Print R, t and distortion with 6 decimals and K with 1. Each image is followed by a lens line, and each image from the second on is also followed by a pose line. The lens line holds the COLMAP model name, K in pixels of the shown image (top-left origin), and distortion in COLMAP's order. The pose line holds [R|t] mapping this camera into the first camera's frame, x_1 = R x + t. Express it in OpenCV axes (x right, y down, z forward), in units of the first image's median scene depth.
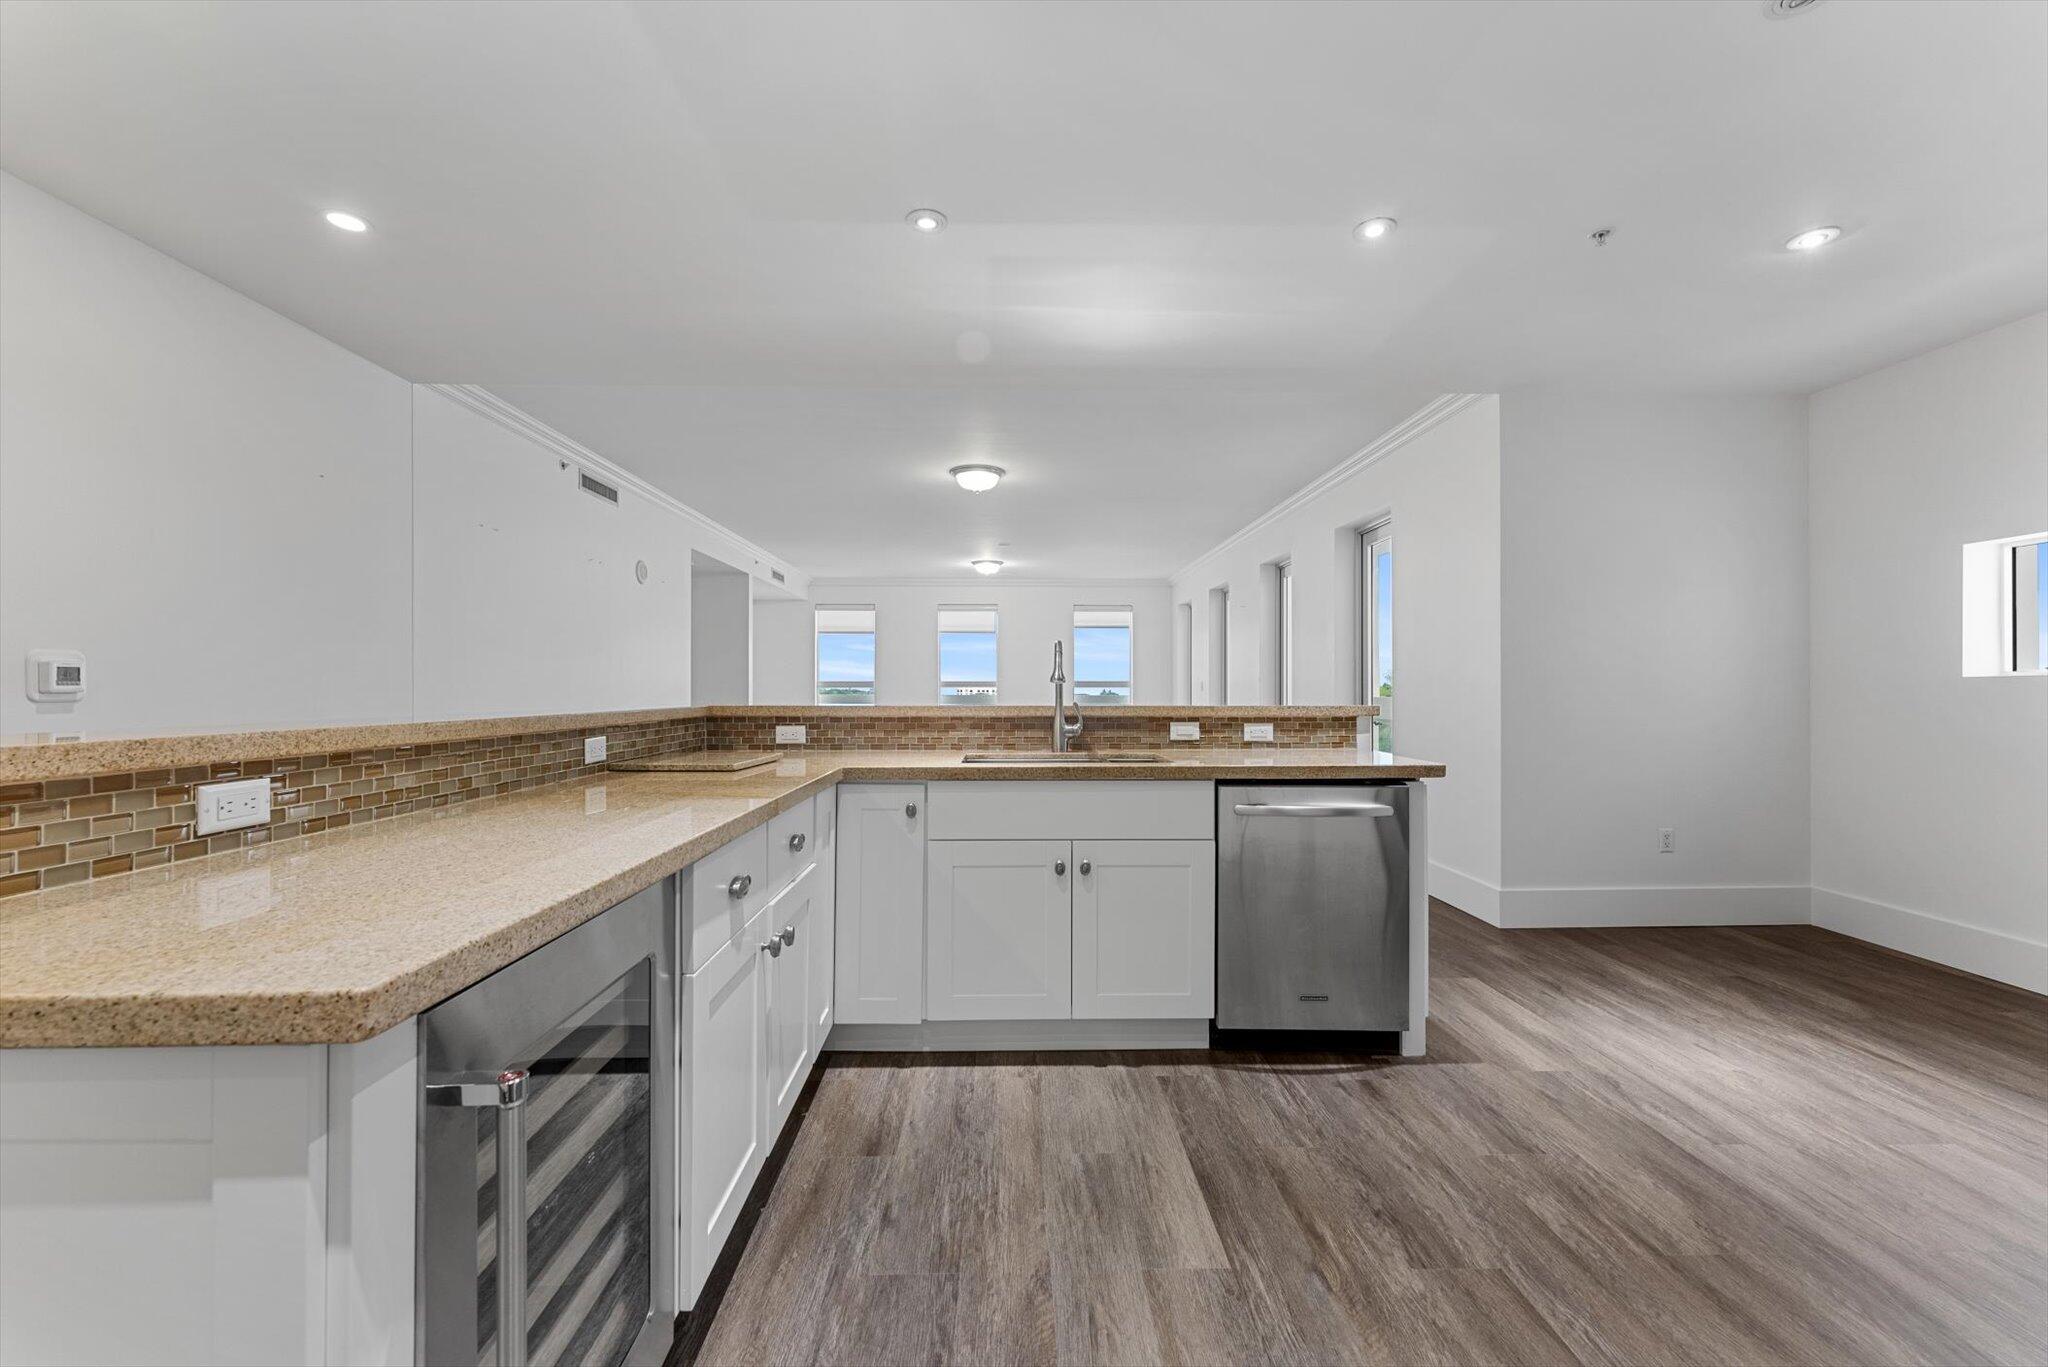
lens RADIAL K [[821.1, 0, 1024.2], [0, 821.1, 686.5], [0, 0, 1]] dist [0.001936, -0.000075]
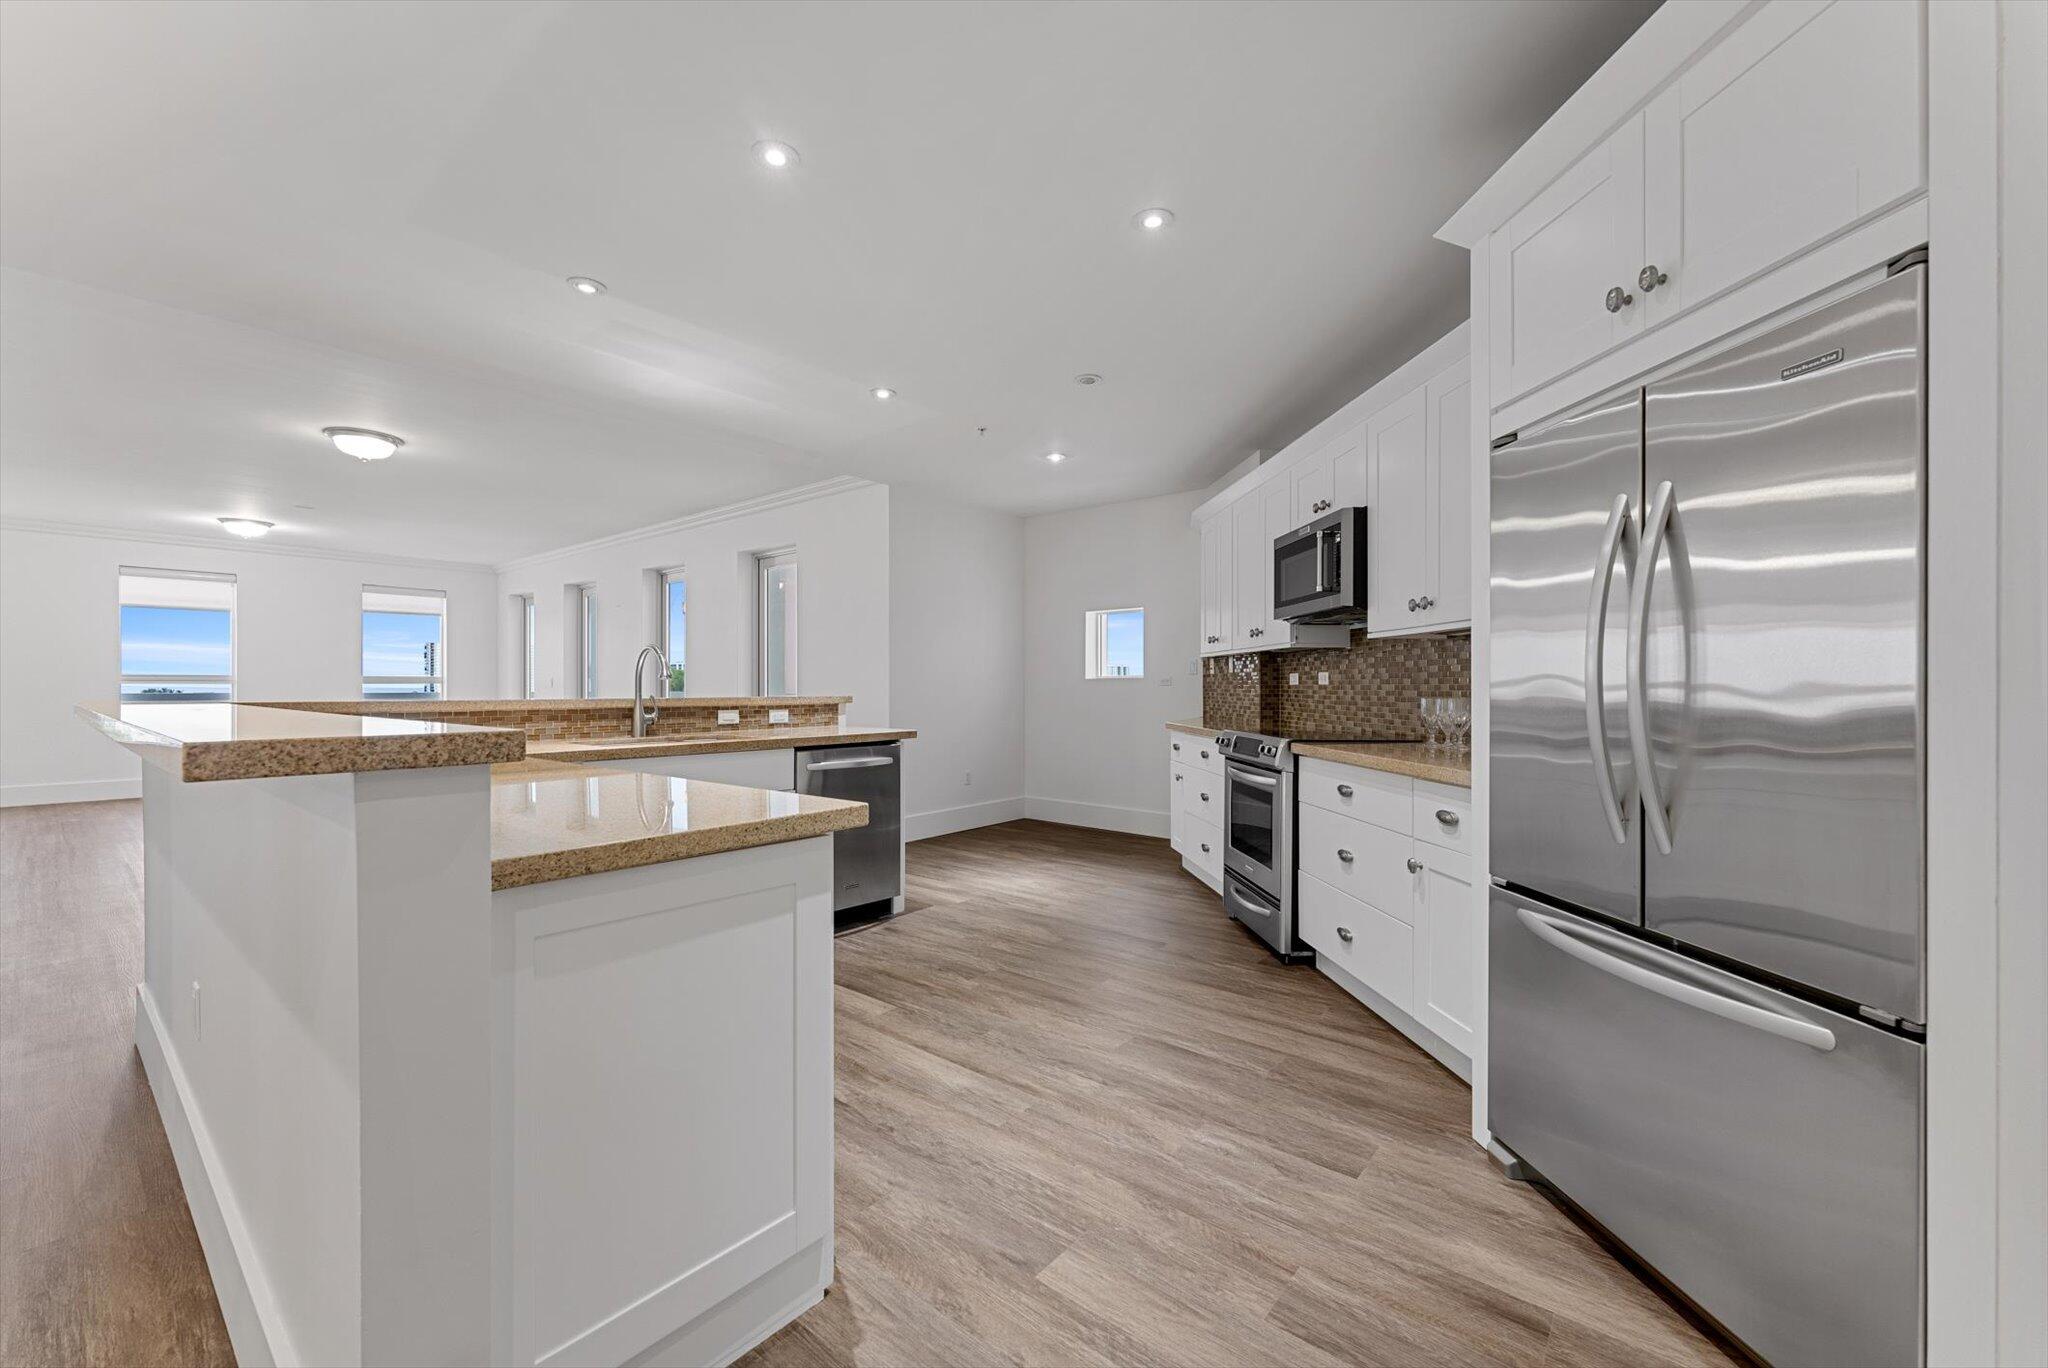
lens RADIAL K [[821.1, 0, 1023.1], [0, 821.1, 686.1], [0, 0, 1]] dist [0.001936, -0.000075]
pose [[0.657590, -0.001146, 0.753375, -0.488148], [-0.001461, 0.999995, 0.002796, 0.001574], [-0.753374, -0.002939, 0.657585, -0.202465]]
